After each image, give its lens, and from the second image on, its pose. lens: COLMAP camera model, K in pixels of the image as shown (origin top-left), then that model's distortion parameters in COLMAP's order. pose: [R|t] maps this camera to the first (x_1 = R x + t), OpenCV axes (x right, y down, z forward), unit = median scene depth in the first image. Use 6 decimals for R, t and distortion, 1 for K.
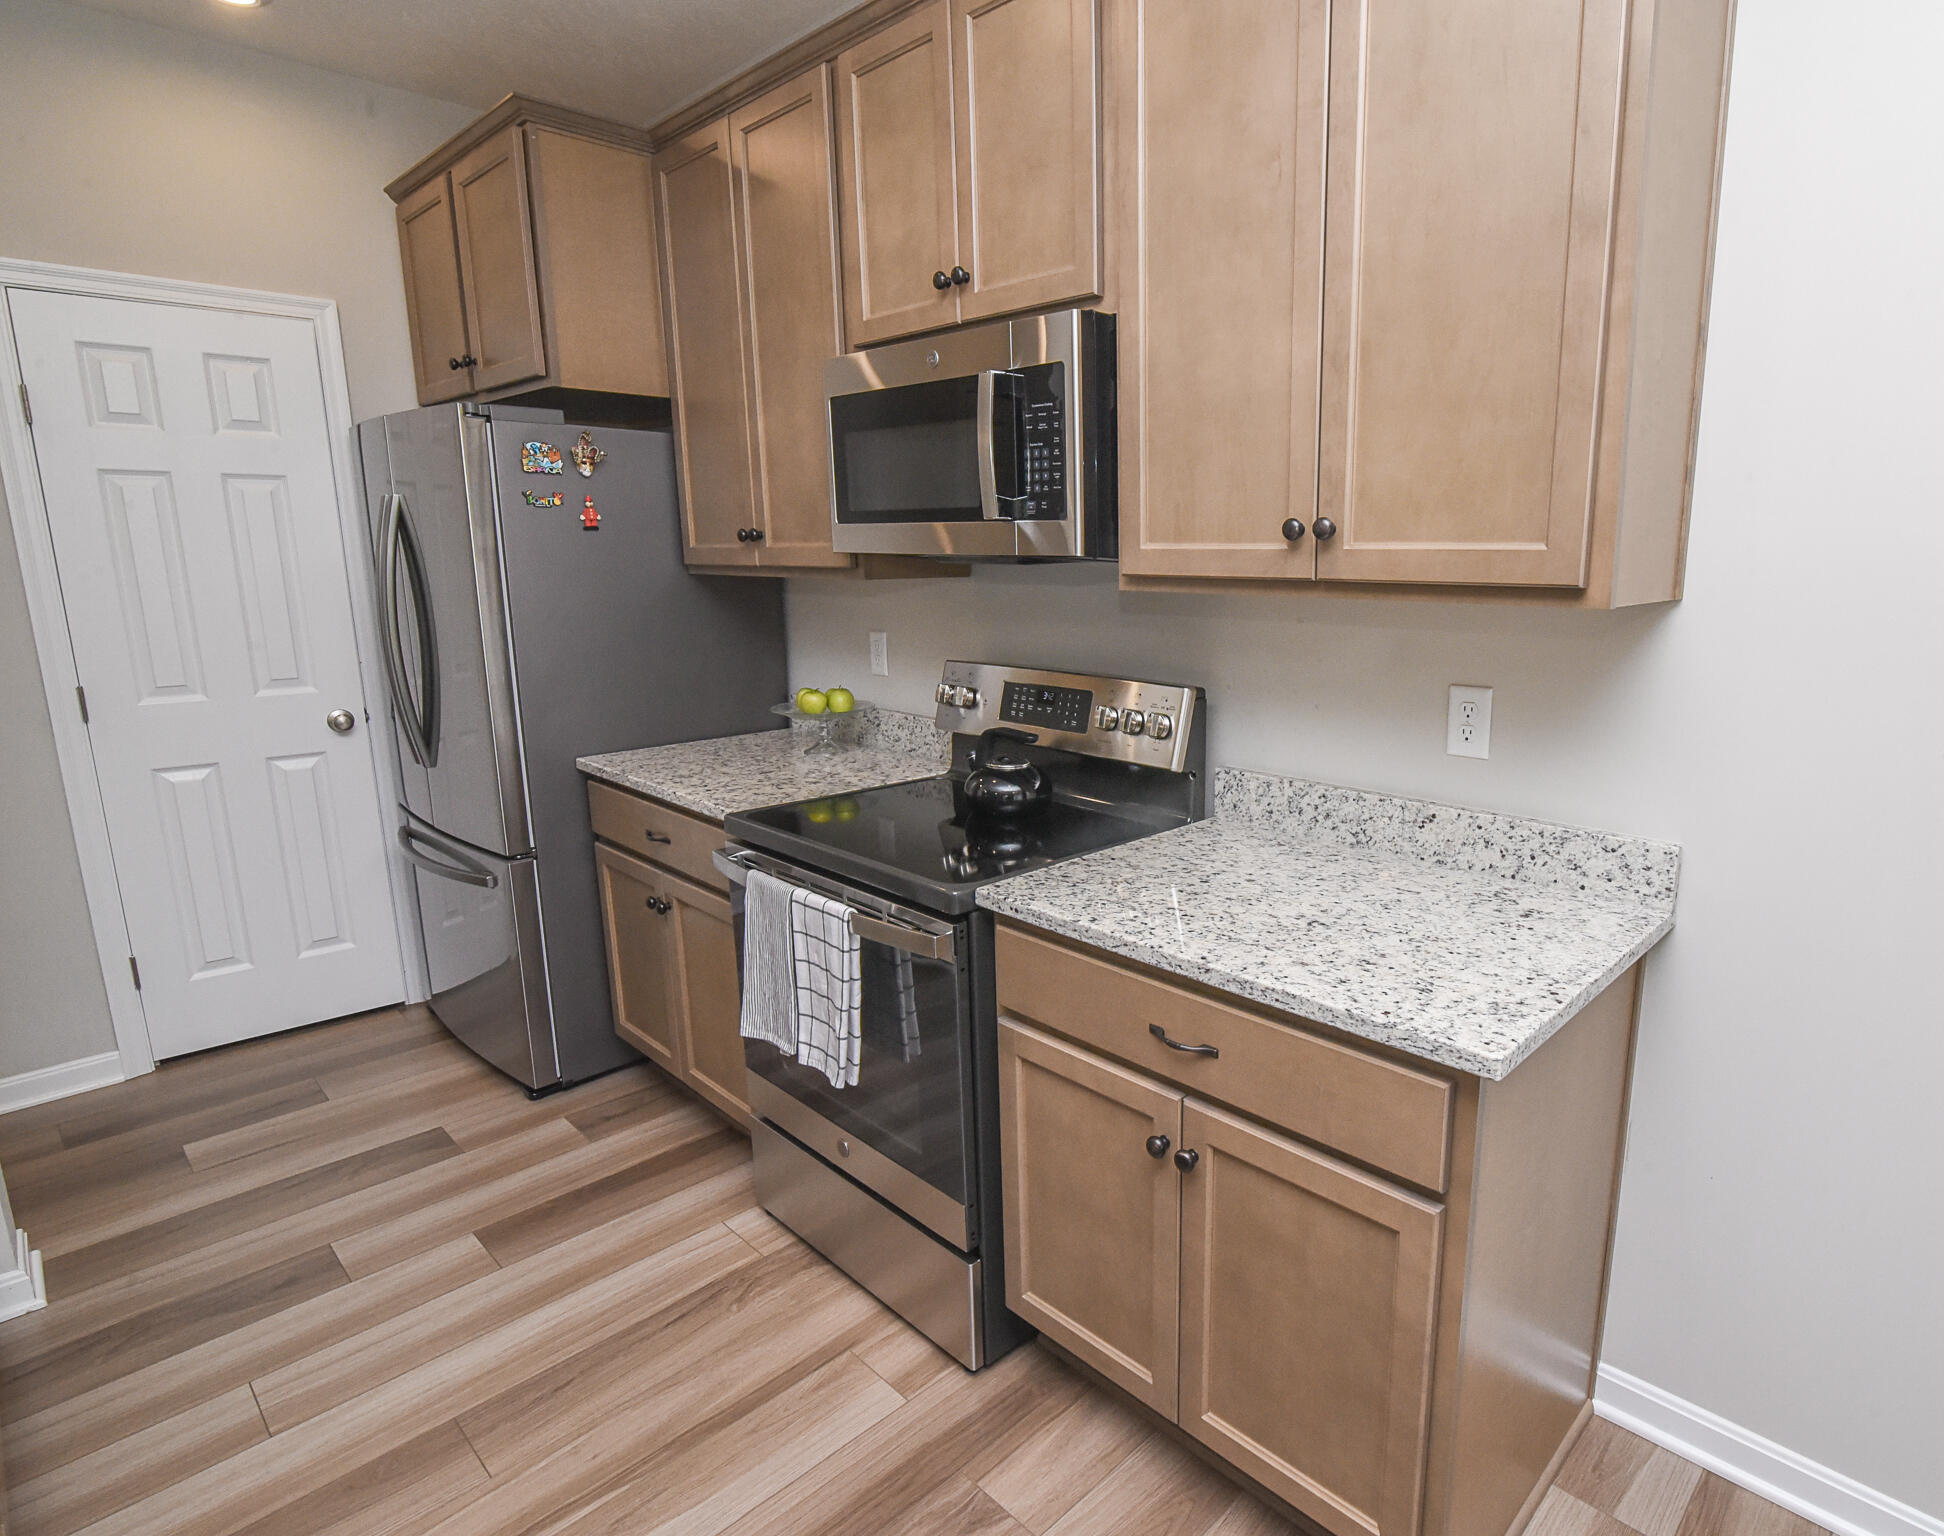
lens RADIAL K [[1073.4, 0, 1158.2], [0, 1073.4, 768.9], [0, 0, 1]] dist [-0.019937, -0.000379]
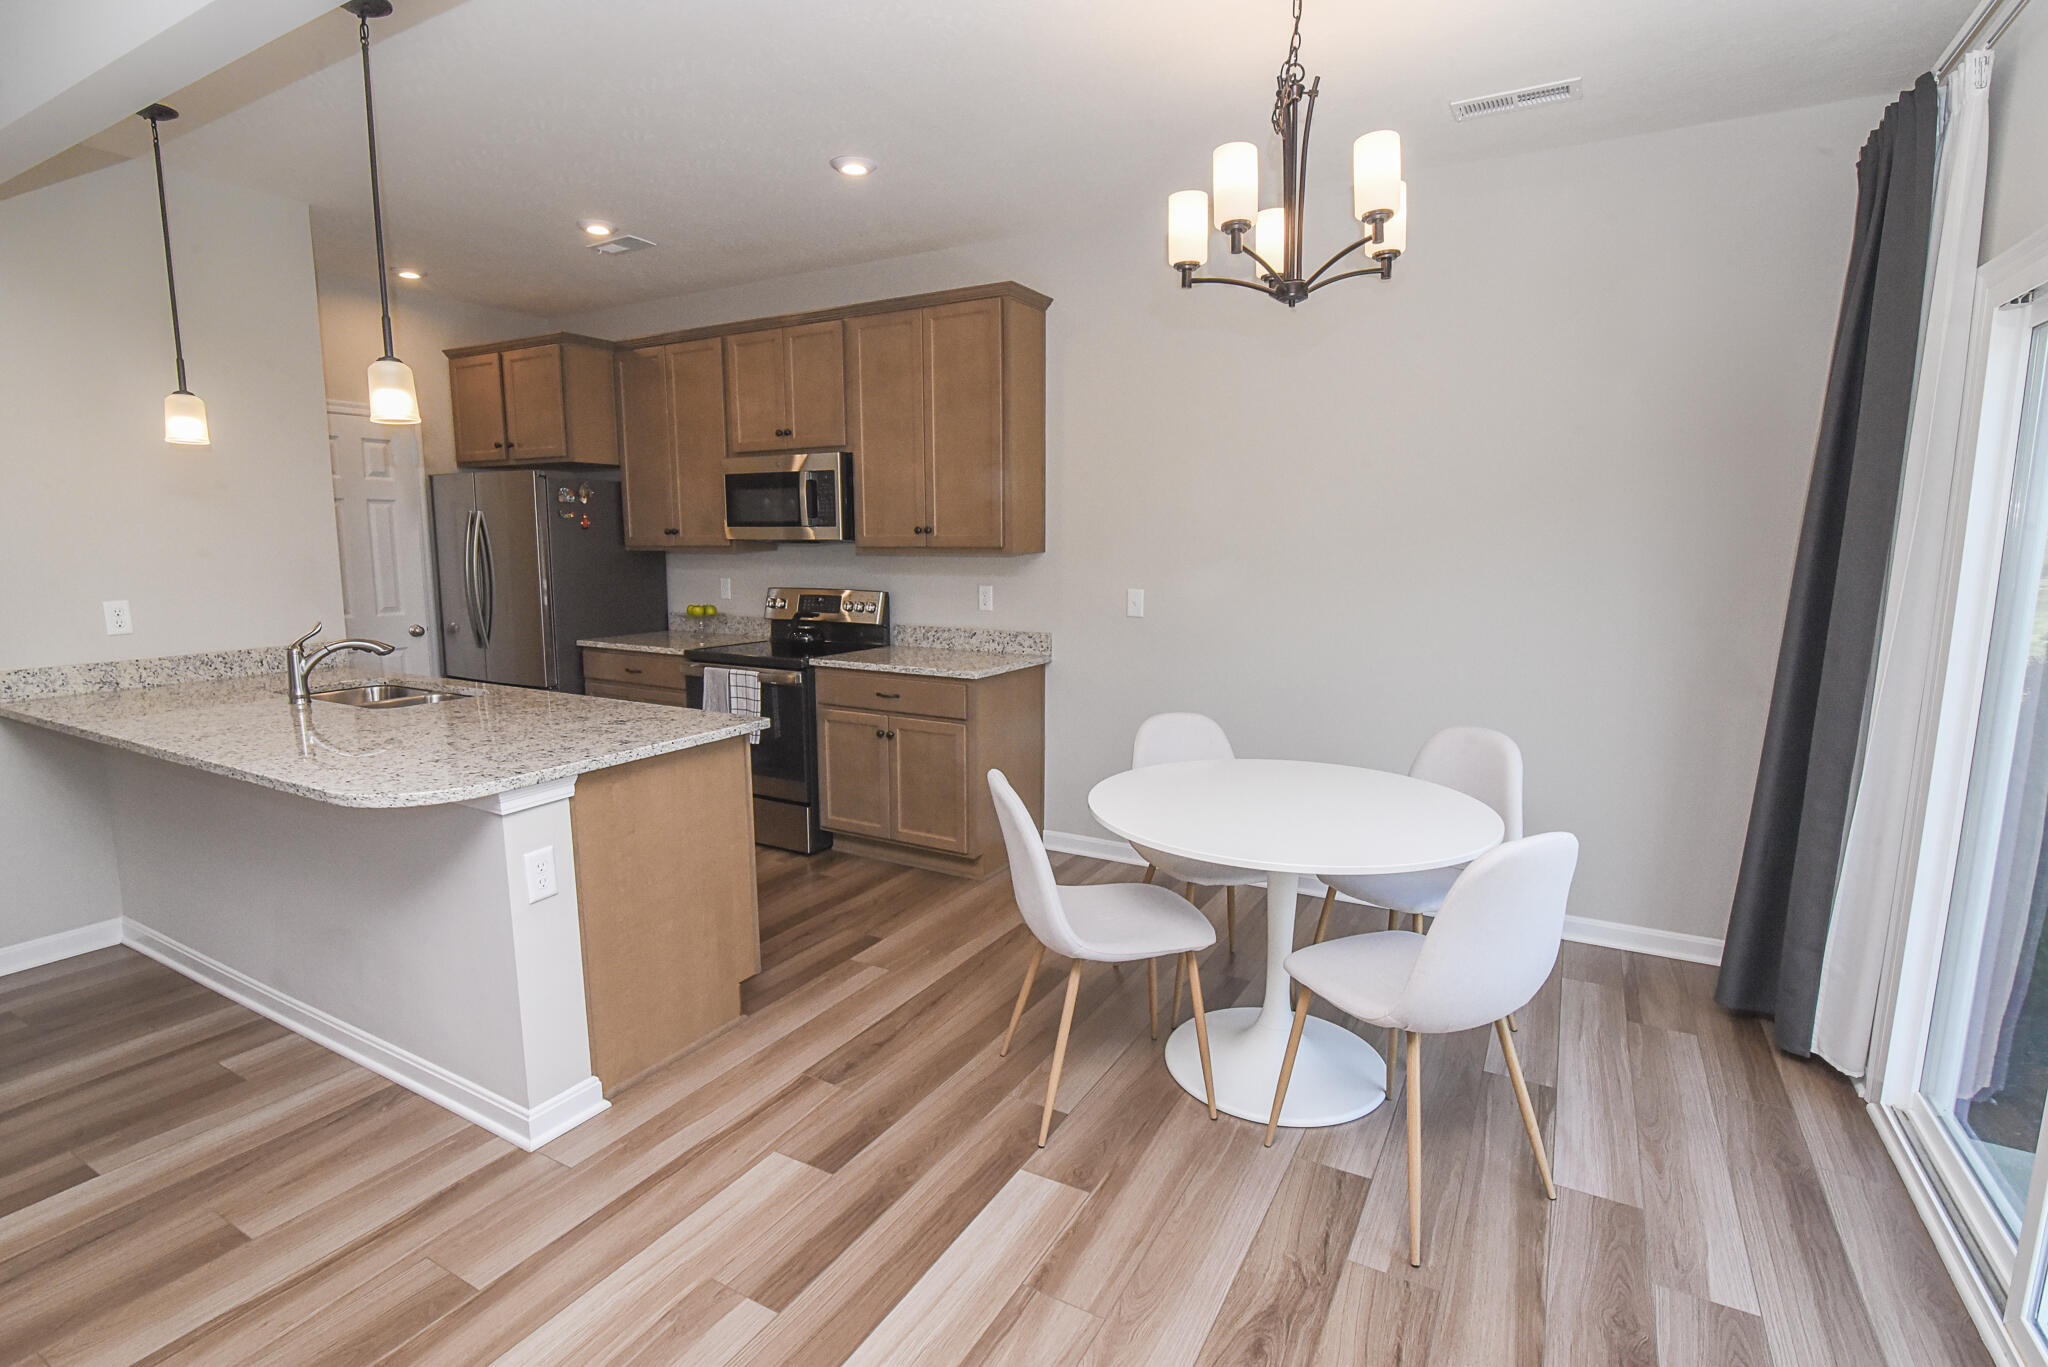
lens RADIAL K [[942.7, 0, 1024.0], [0, 942.7, 683.5], [0, 0, 1]] dist [-0.021754, 0.001482]
pose [[0.979053, -0.033985, 0.200750, -0.104790], [0.043911, 0.998013, -0.045197, 0.276359], [-0.198815, 0.053065, 0.978599, -1.324985]]
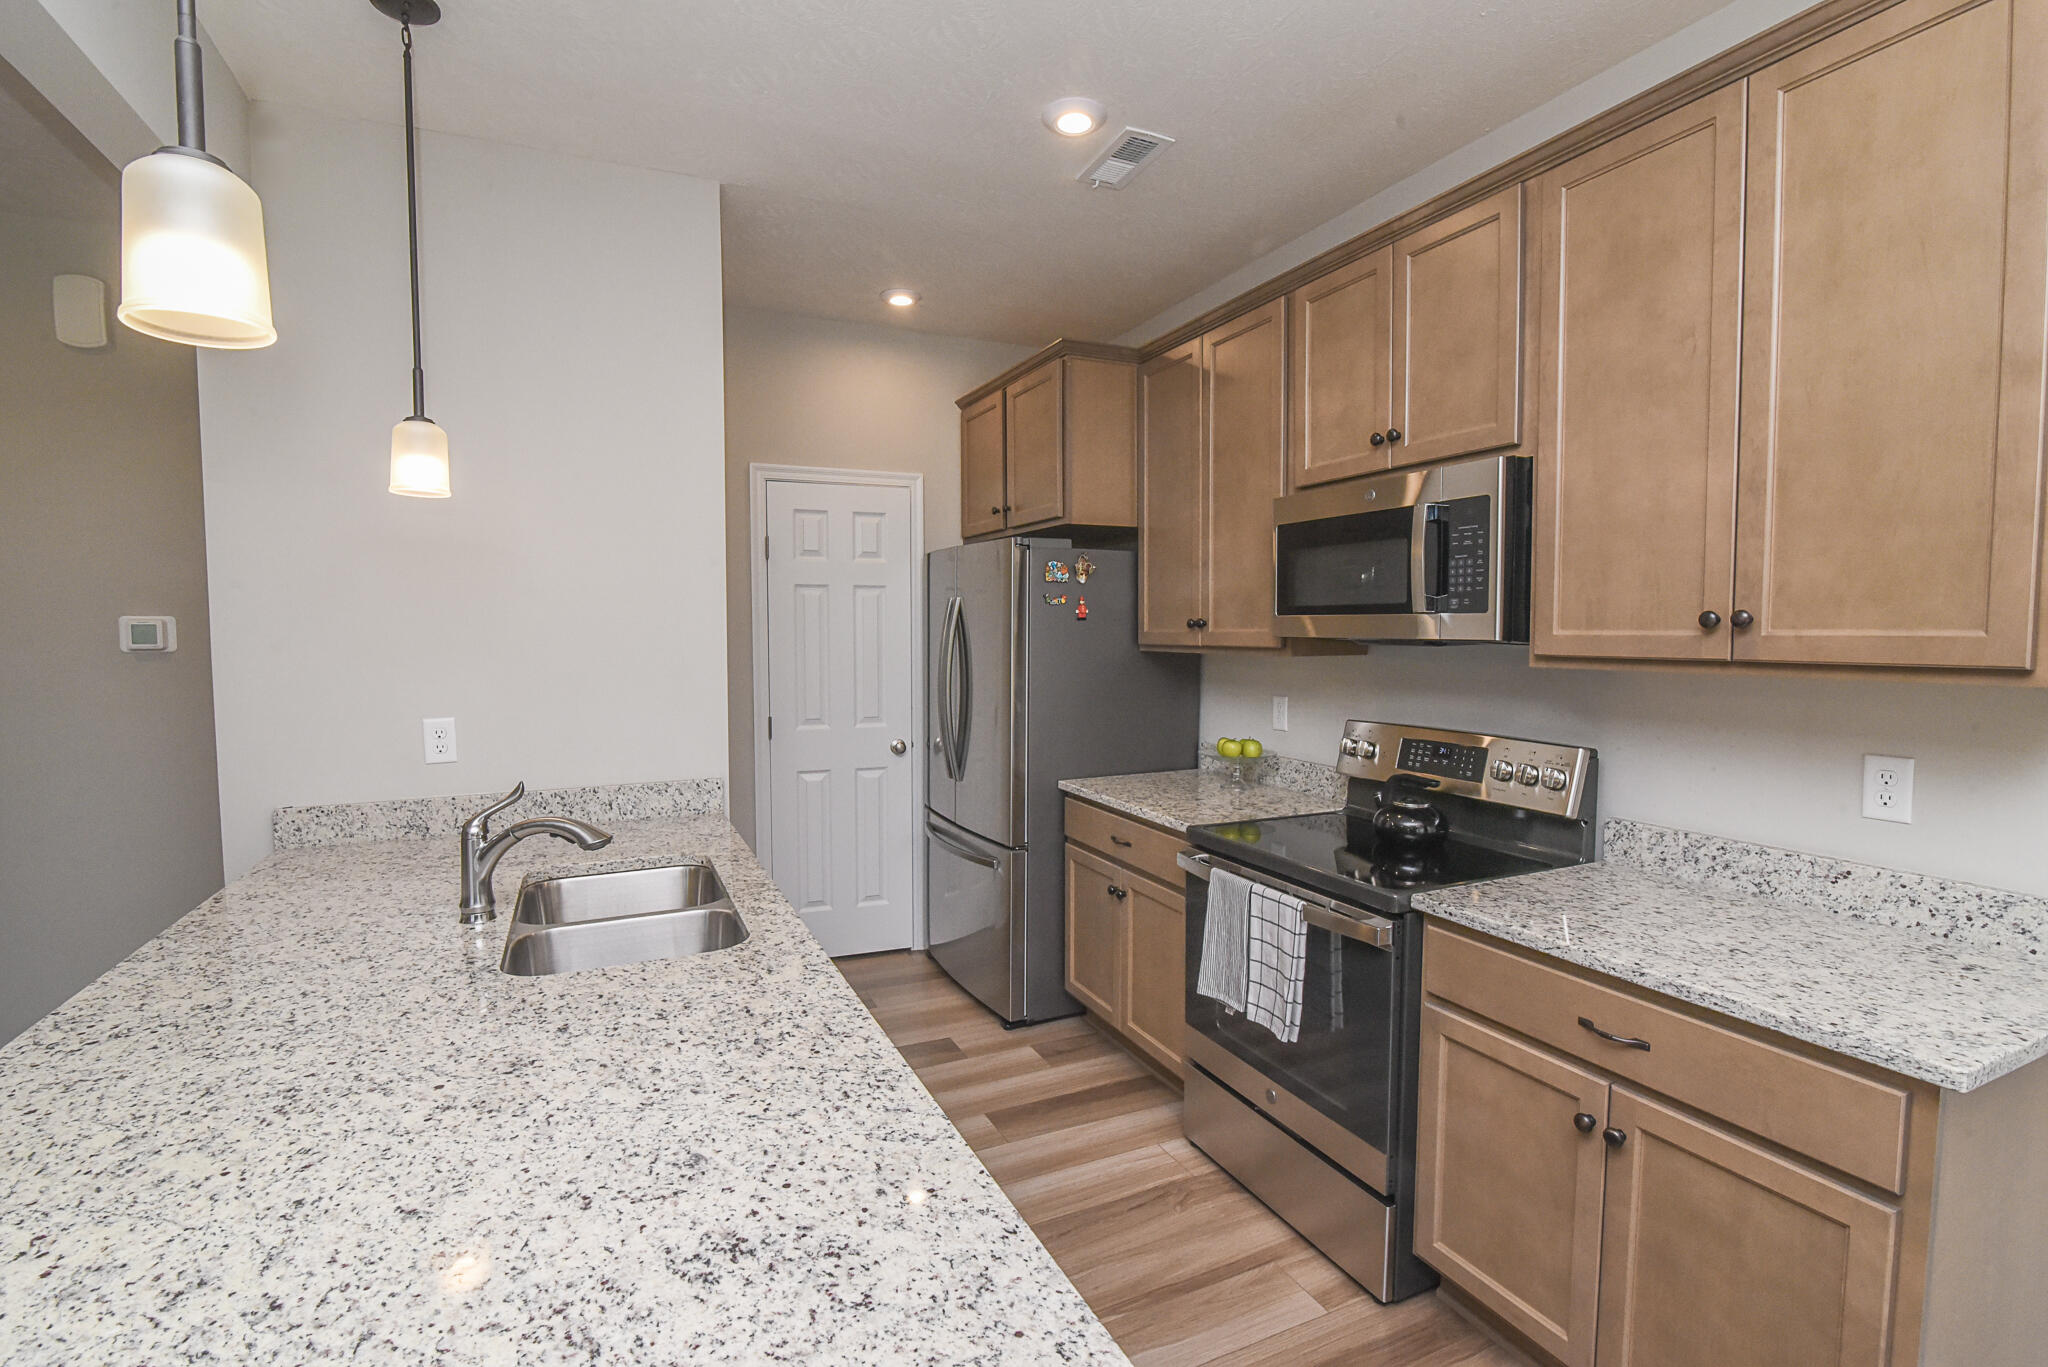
lens RADIAL K [[942.7, 0, 1024.0], [0, 942.7, 683.5], [0, 0, 1]] dist [-0.021754, 0.001482]
pose [[0.912477, 0.017599, -0.408748, -0.124042], [-0.076275, 0.988876, -0.127697, 0.036293], [0.401954, 0.147698, 0.903669, -0.216714]]
